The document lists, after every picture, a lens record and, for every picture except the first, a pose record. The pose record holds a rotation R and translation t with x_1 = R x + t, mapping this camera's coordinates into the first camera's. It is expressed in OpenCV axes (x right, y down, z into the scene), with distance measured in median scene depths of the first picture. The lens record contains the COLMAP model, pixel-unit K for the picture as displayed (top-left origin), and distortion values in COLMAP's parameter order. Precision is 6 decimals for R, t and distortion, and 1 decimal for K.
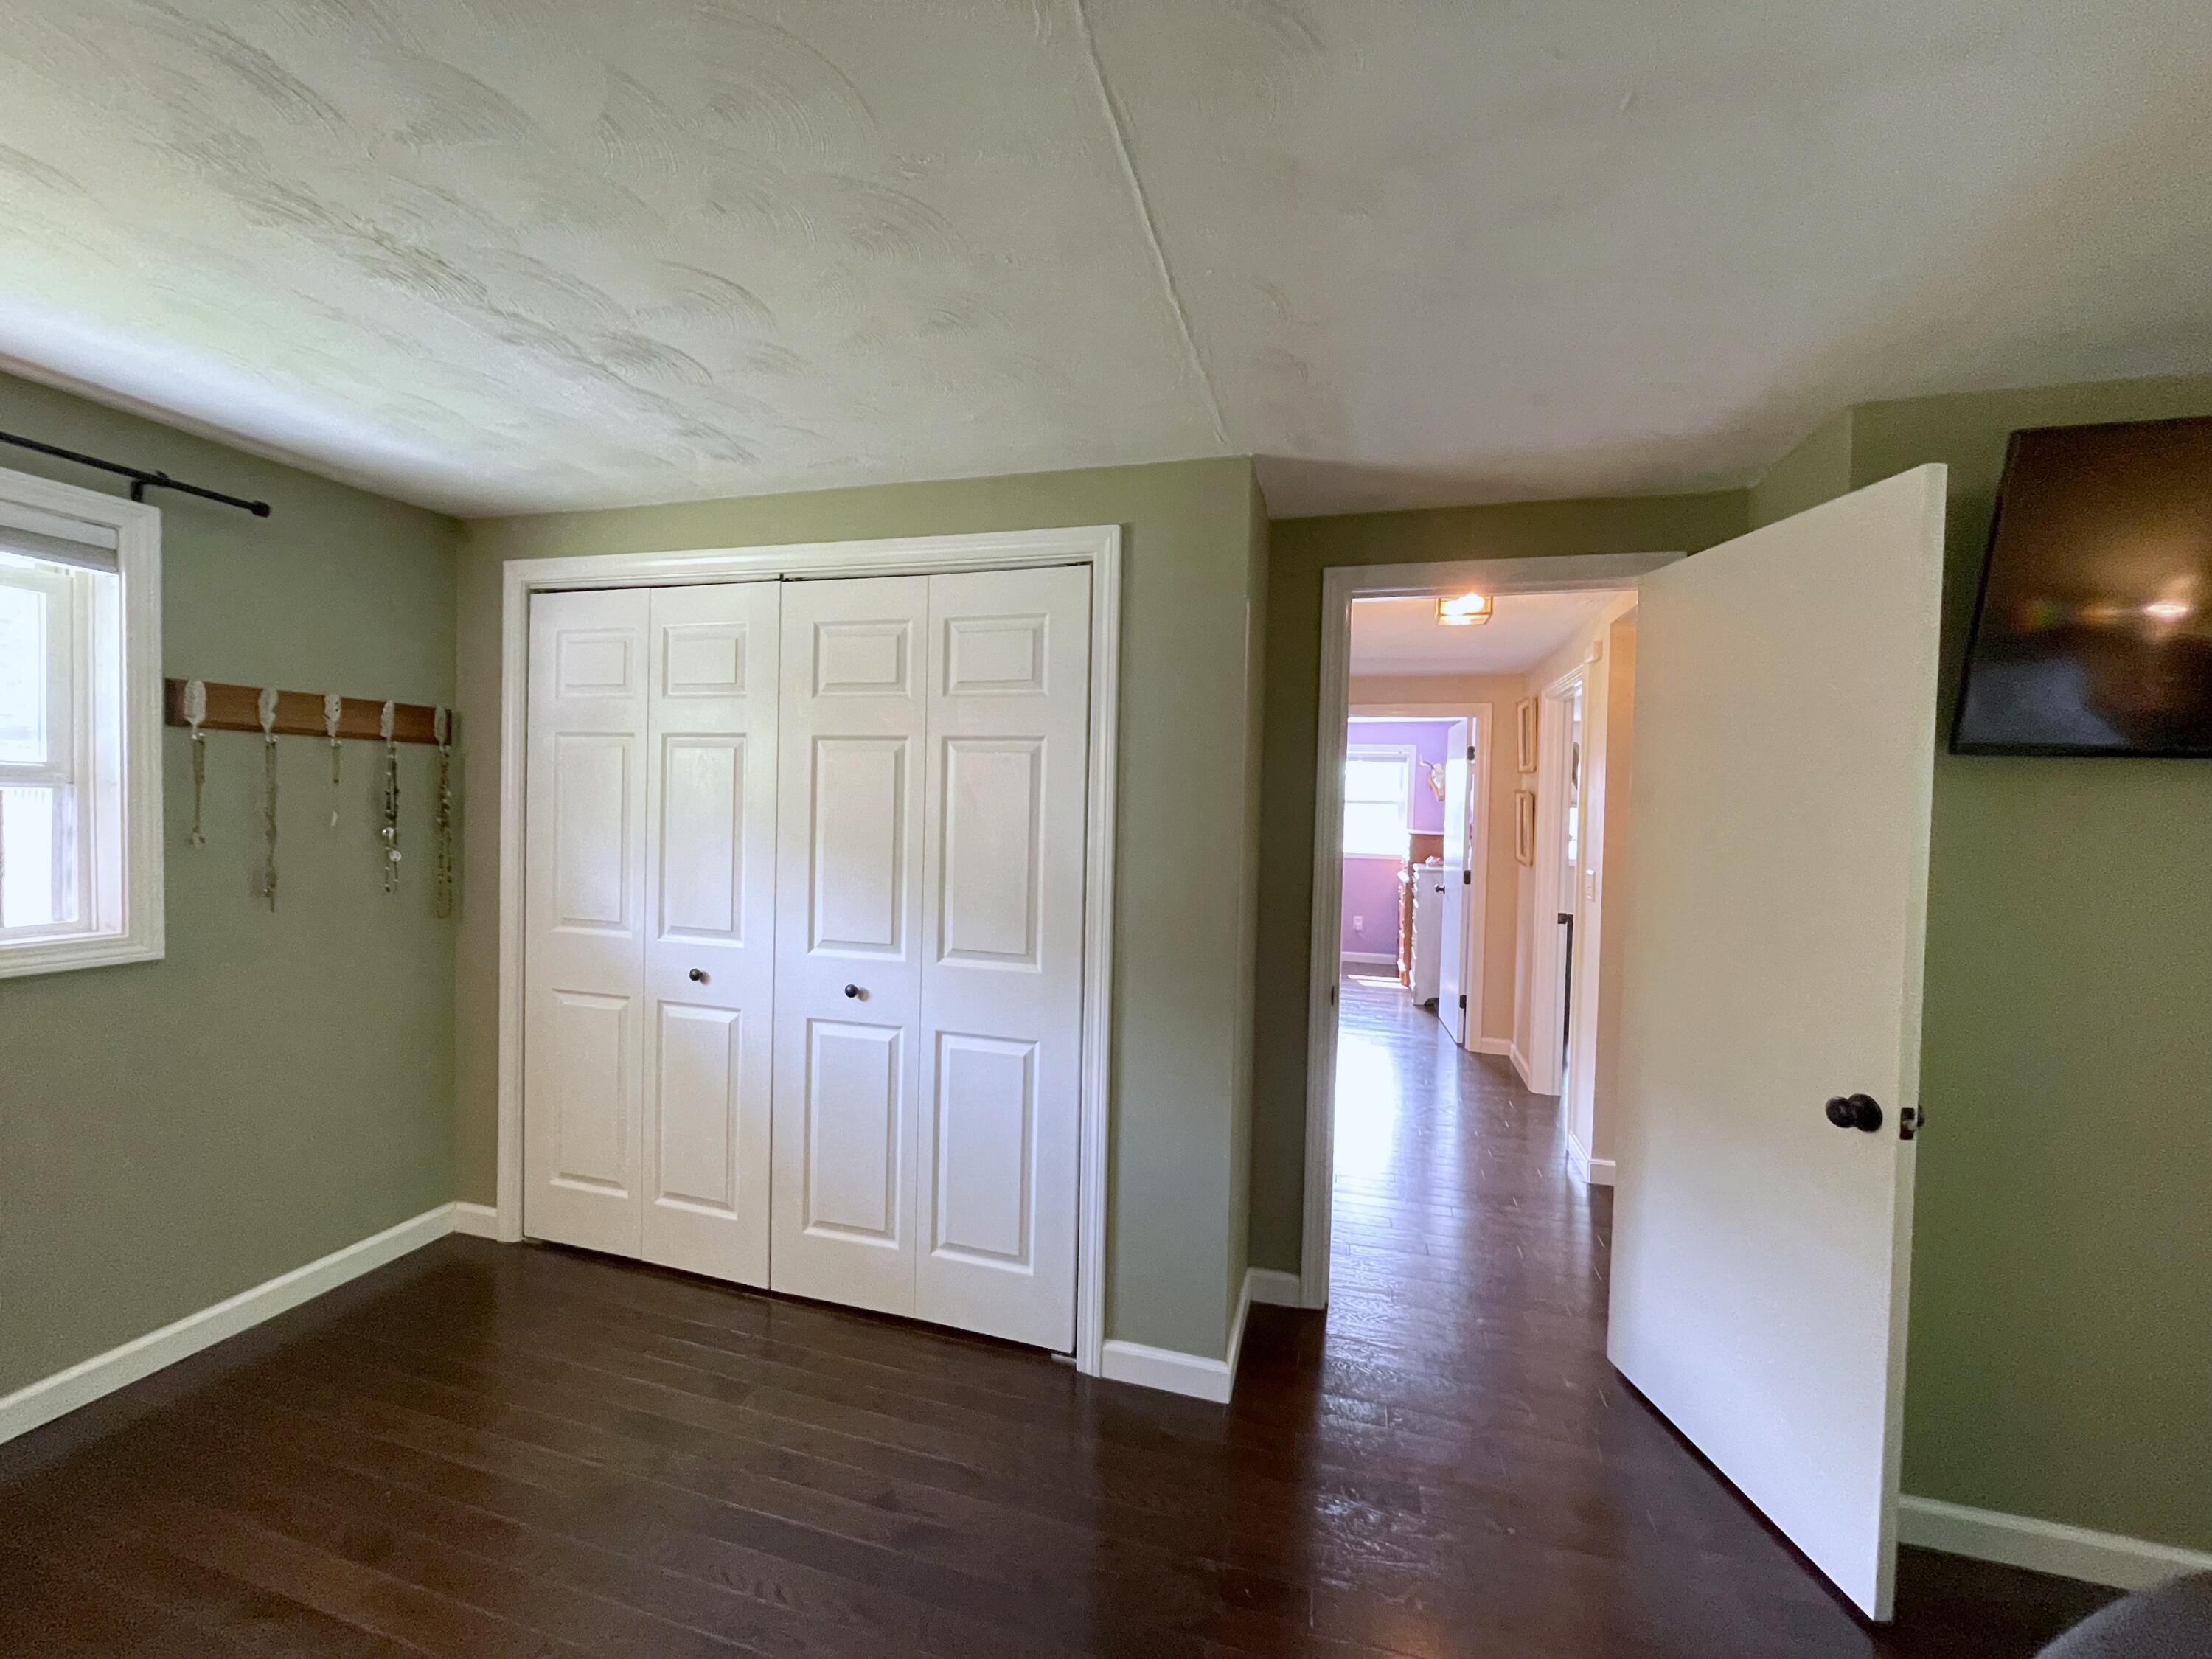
lens RADIAL K [[897.8, 0, 1106.0], [0, 897.8, 829.5], [0, 0, 1]] dist [-0.000829, -0.000182]
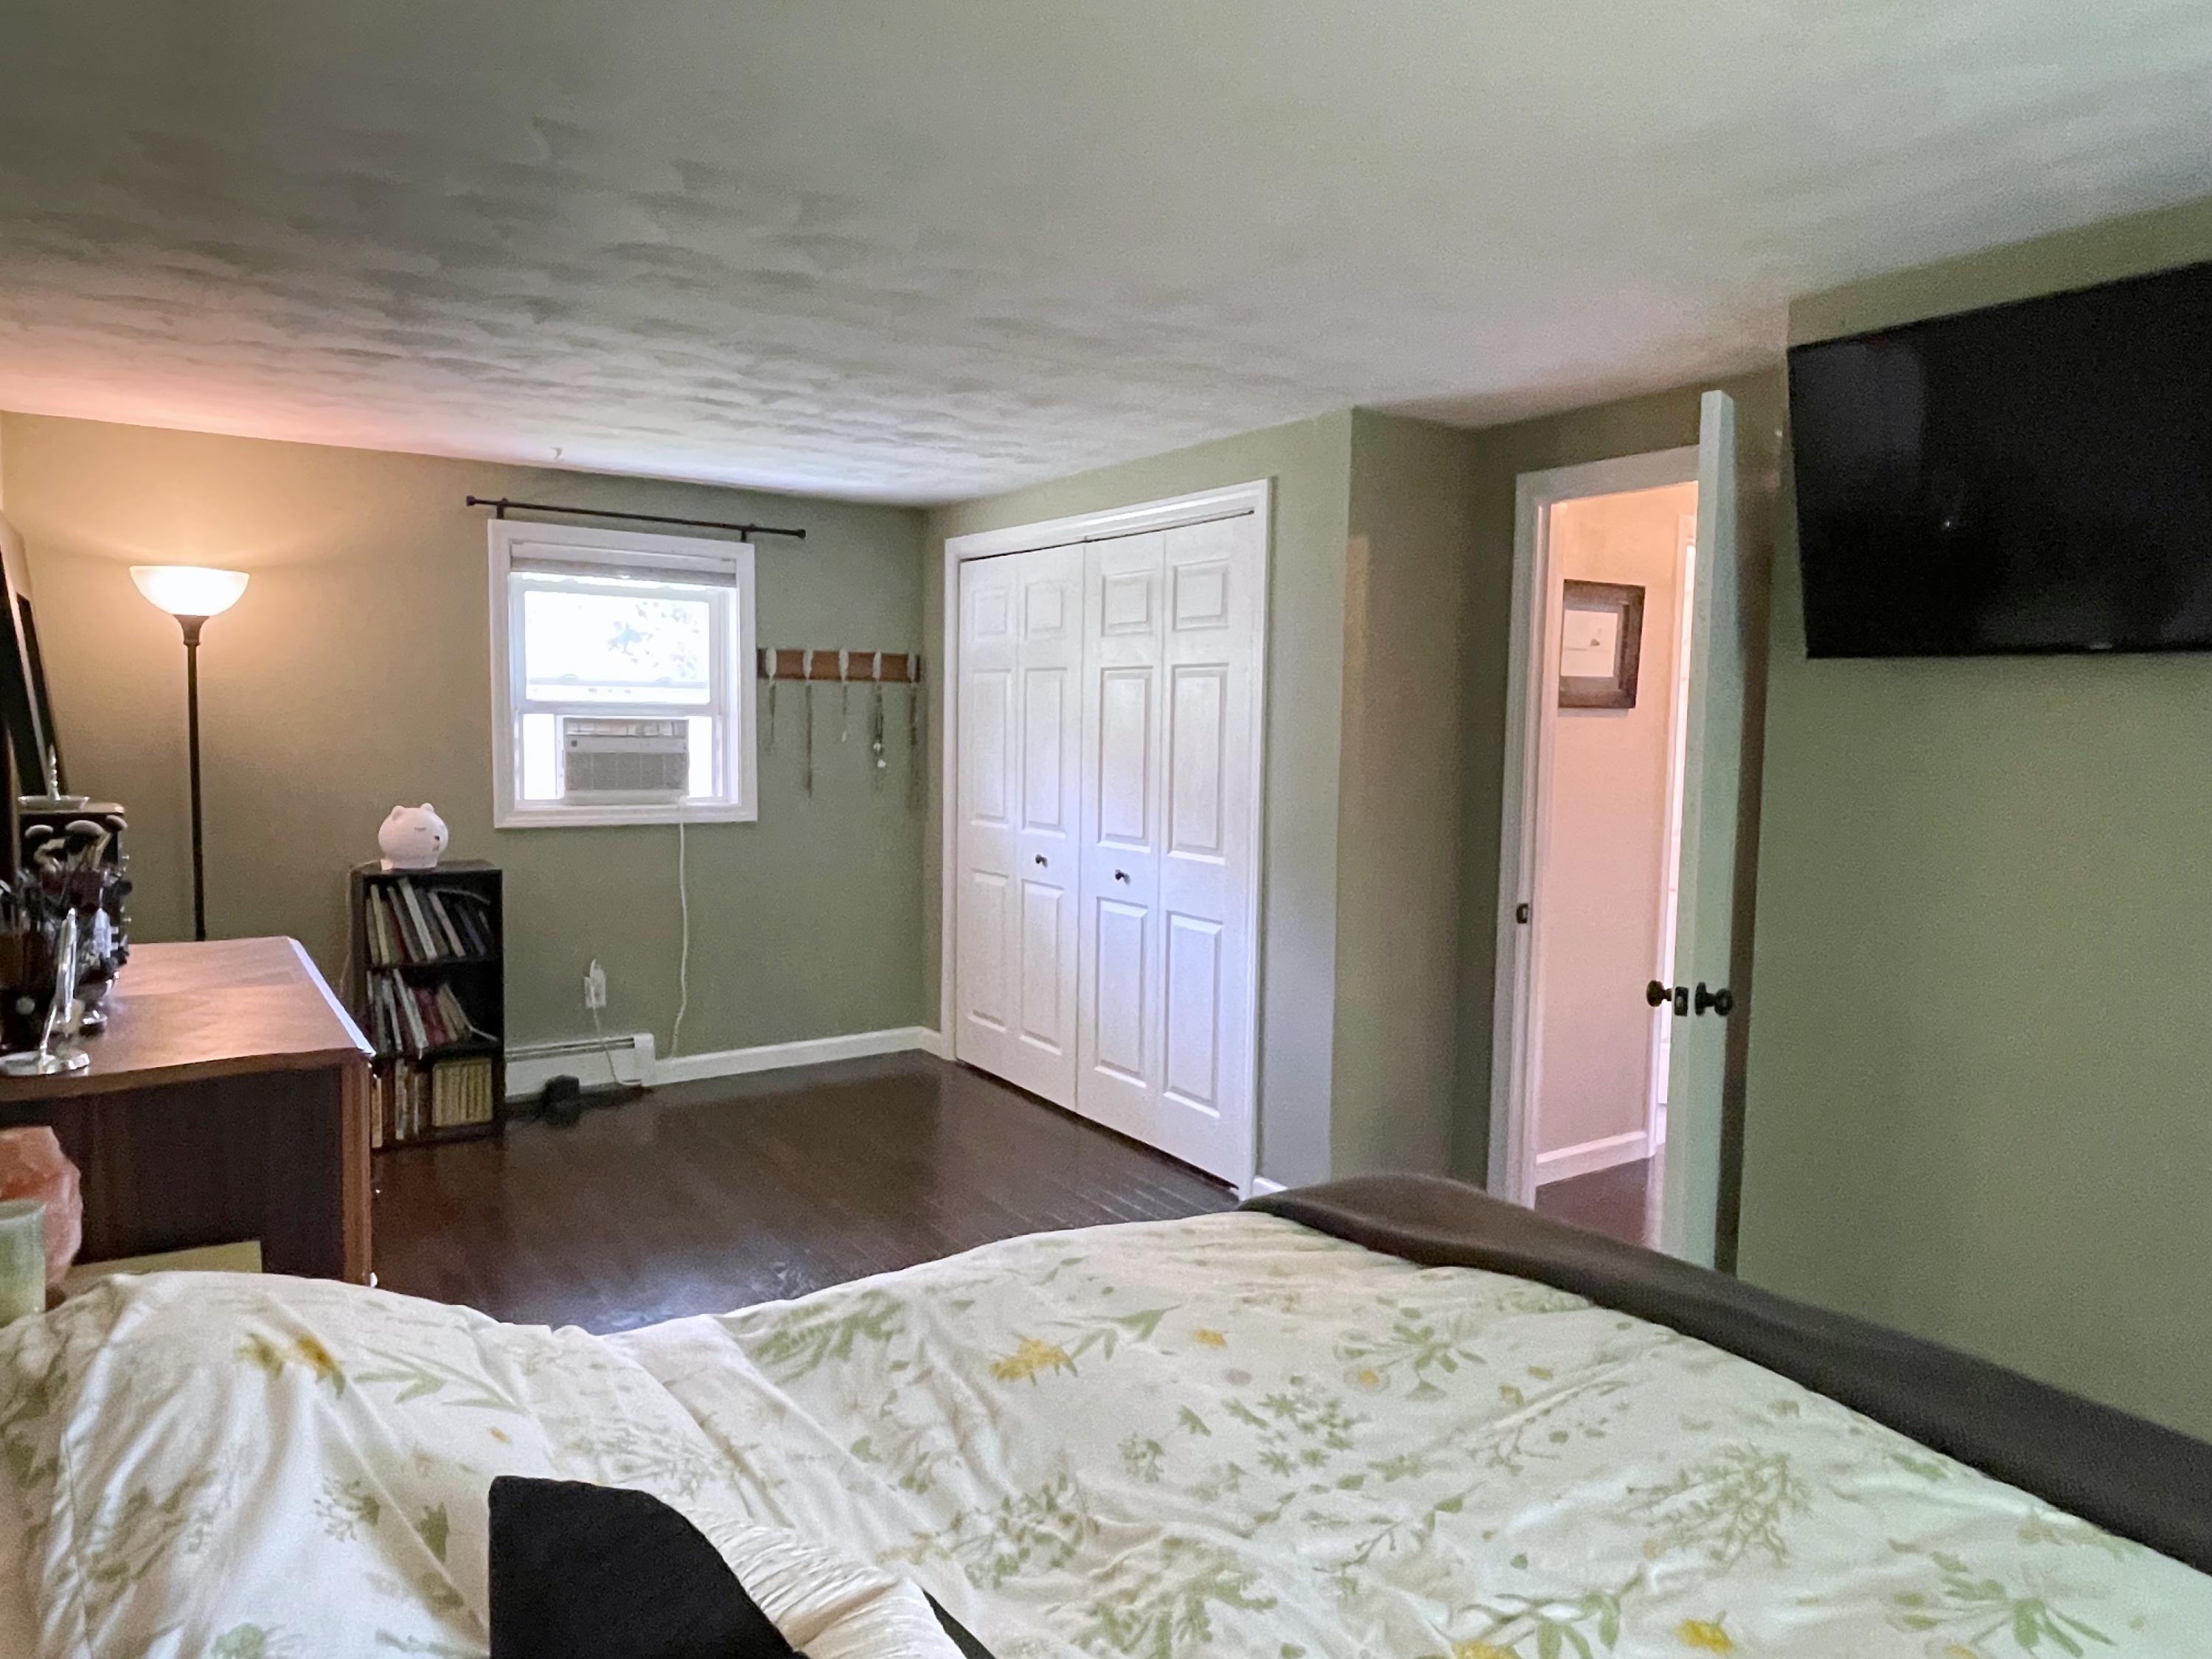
lens RADIAL K [[1431.2, 0, 1106.0], [0, 1431.2, 829.5], [0, 0, 1]] dist [-0.000961, -0.000156]
pose [[0.771997, 0.036796, -0.634561, 0.930313], [-0.012937, 0.999026, 0.042191, 0.034785], [0.635495, -0.024362, 0.771721, -0.515053]]
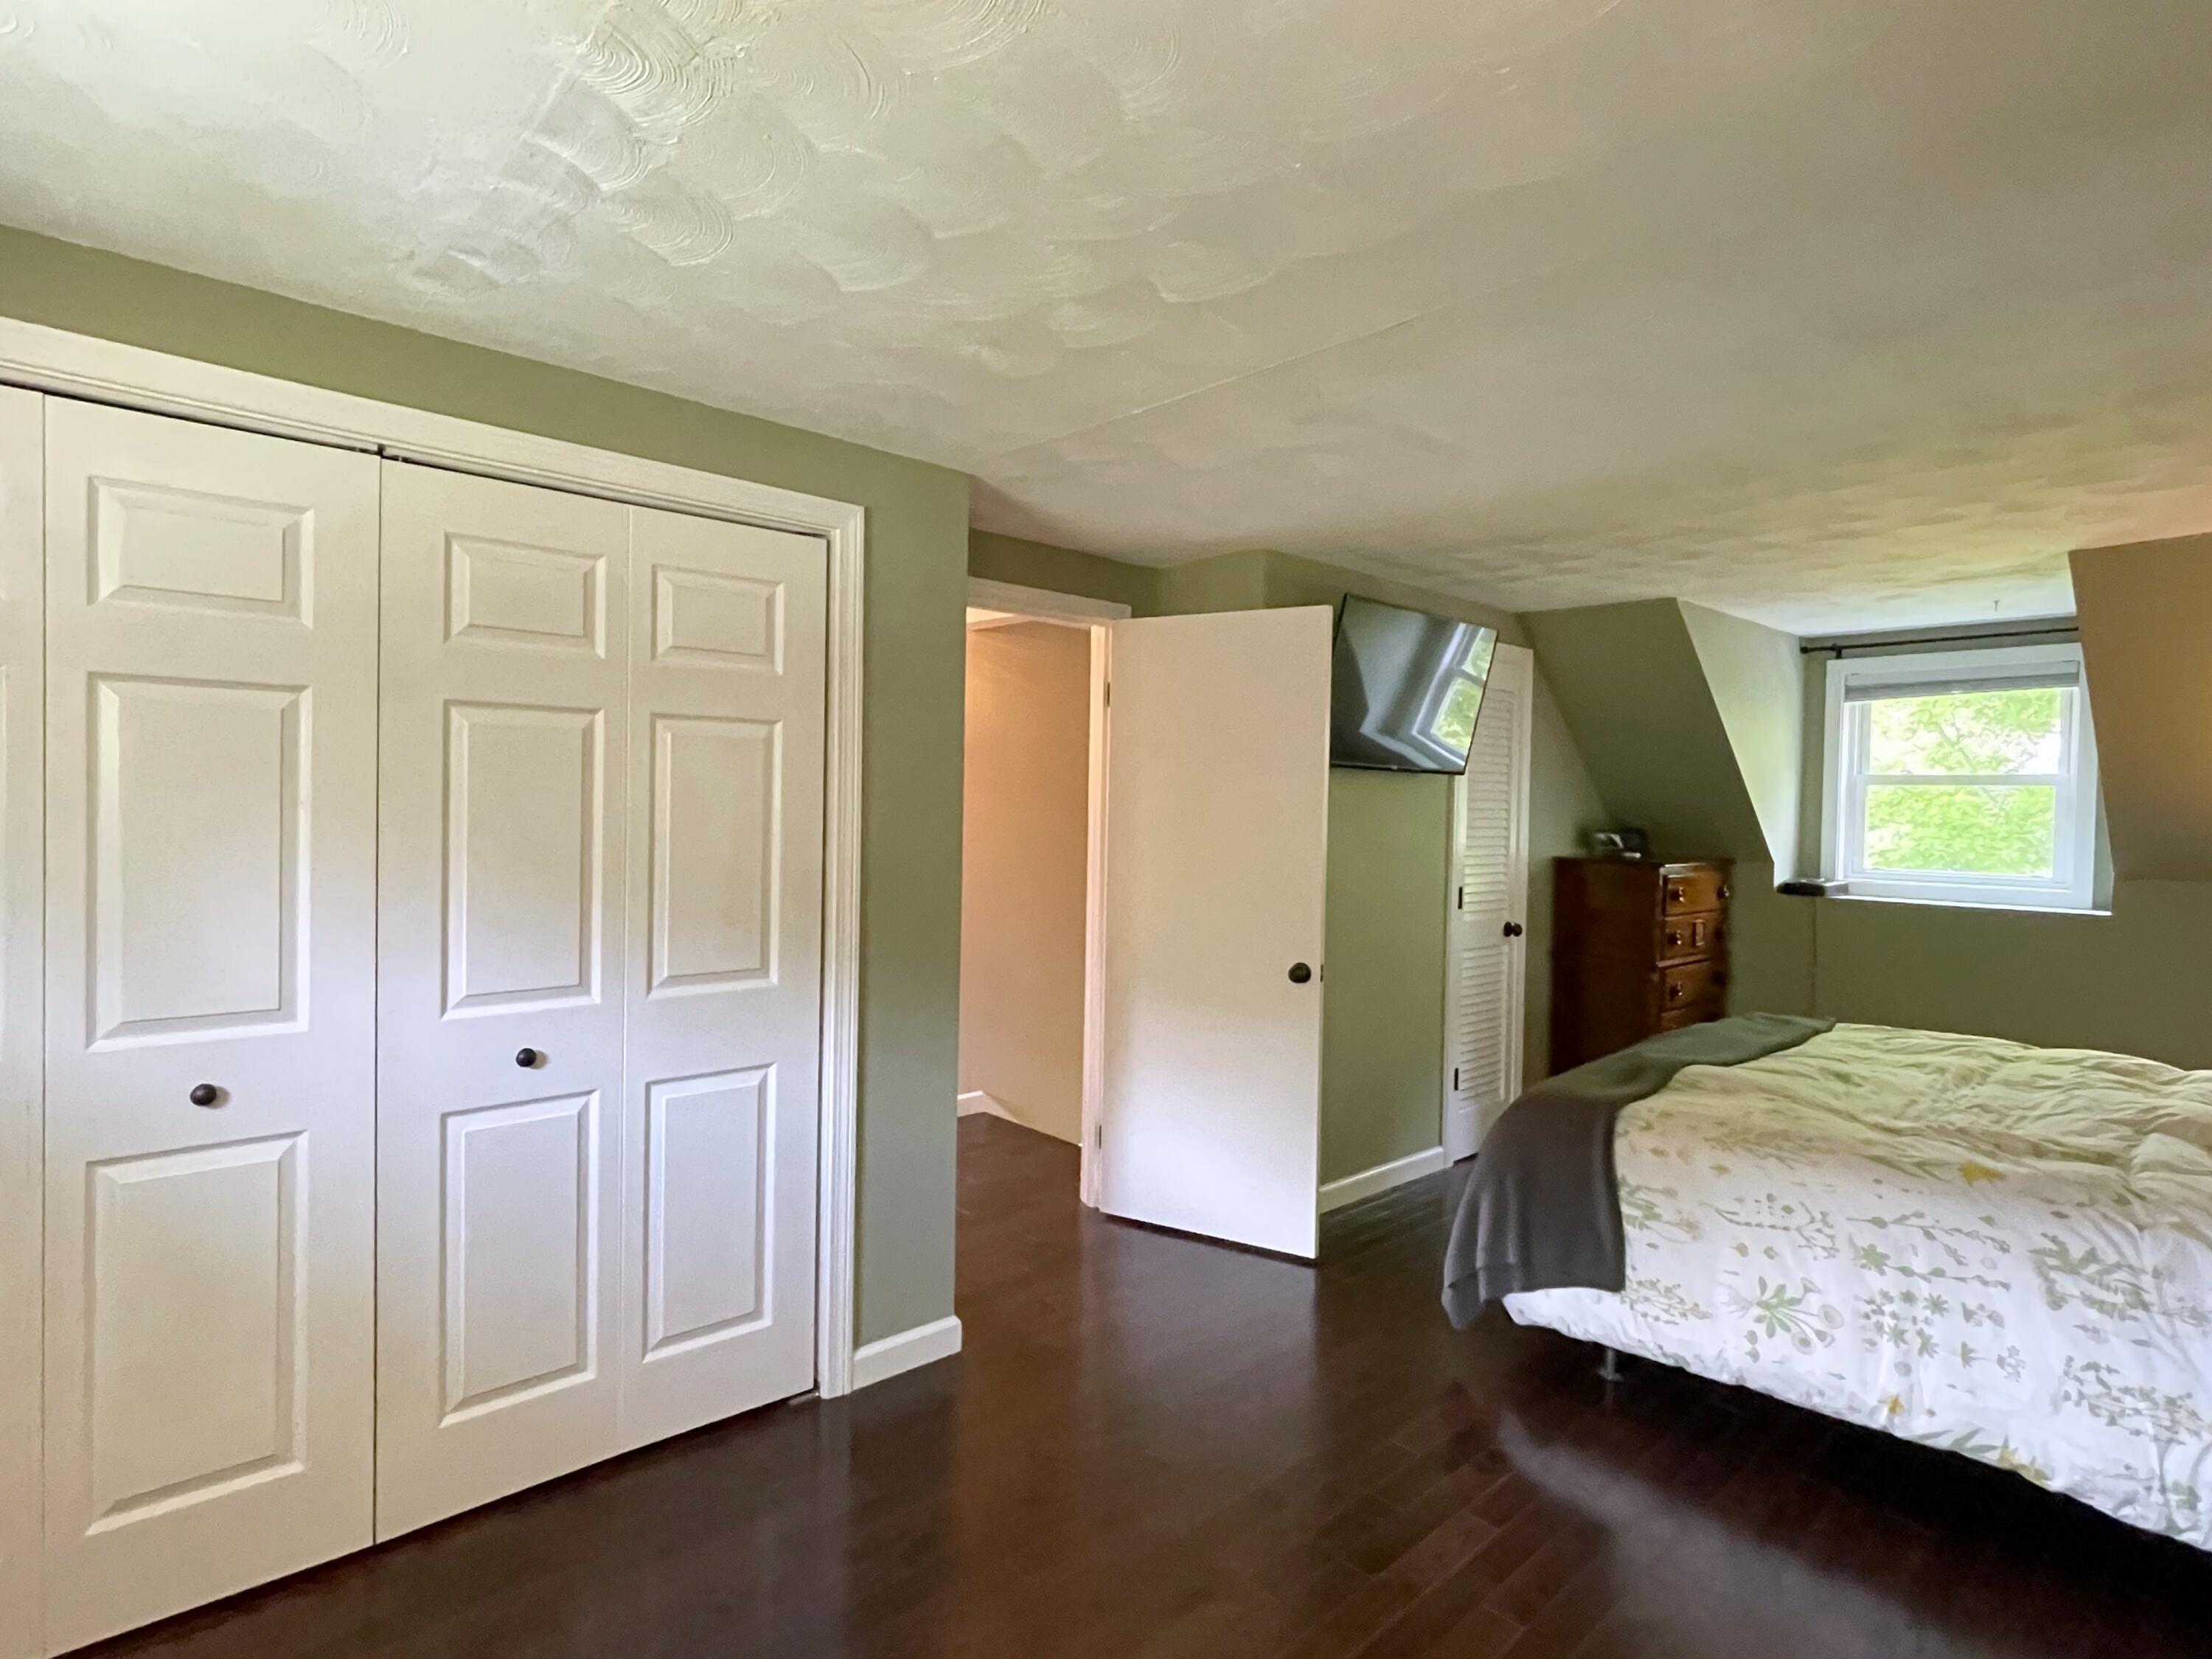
lens RADIAL K [[1144.3, 0, 1106.0], [0, 1144.3, 829.5], [0, 0, 1]] dist [-0.014026, 0.000342]
pose [[0.516582, -0.036982, 0.855438, -0.809005], [0.016740, 0.999312, 0.033093, -0.025671], [-0.856074, -0.002775, 0.516846, 0.123982]]
